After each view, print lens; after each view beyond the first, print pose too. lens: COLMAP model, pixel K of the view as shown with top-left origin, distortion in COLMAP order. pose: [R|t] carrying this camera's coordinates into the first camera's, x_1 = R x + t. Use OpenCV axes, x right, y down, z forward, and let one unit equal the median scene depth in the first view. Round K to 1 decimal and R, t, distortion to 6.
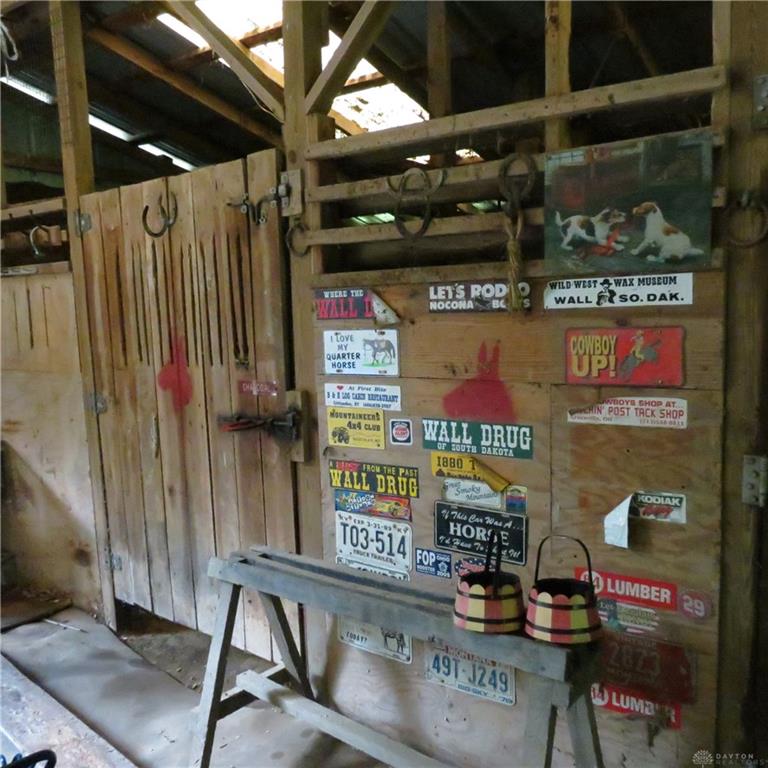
lens RADIAL K [[721.4, 0, 384.0], [0, 721.4, 384.0], [0, 0, 1]] dist [-0.029345, 0.002771]
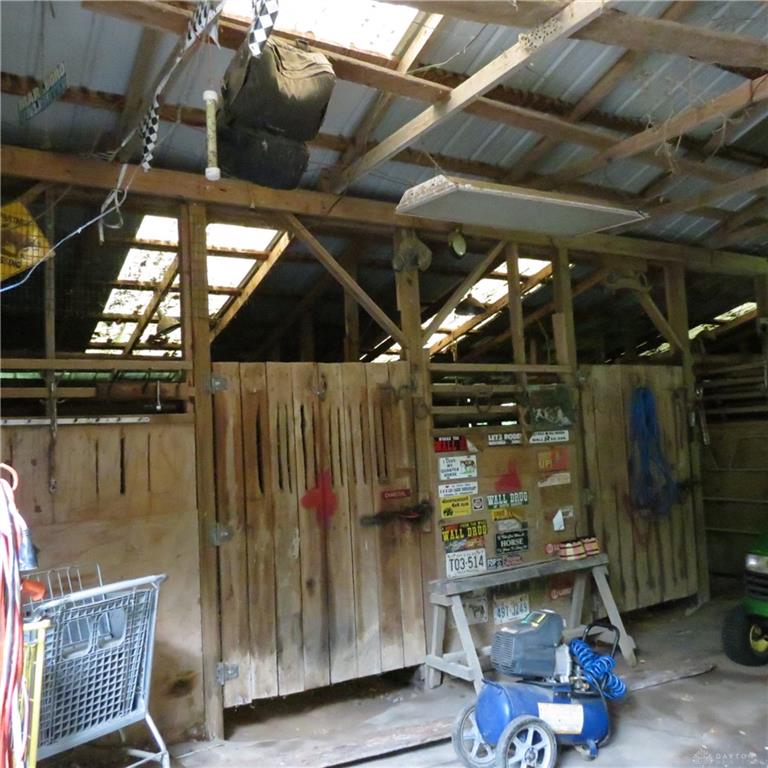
lens RADIAL K [[721.4, 0, 384.0], [0, 721.4, 384.0], [0, 0, 1]] dist [-0.029345, 0.002771]
pose [[0.409336, 0.073281, 0.909436, -1.933354], [0.132179, 0.981491, -0.138581, -0.020295], [-0.902758, 0.176935, 0.392074, 0.347083]]
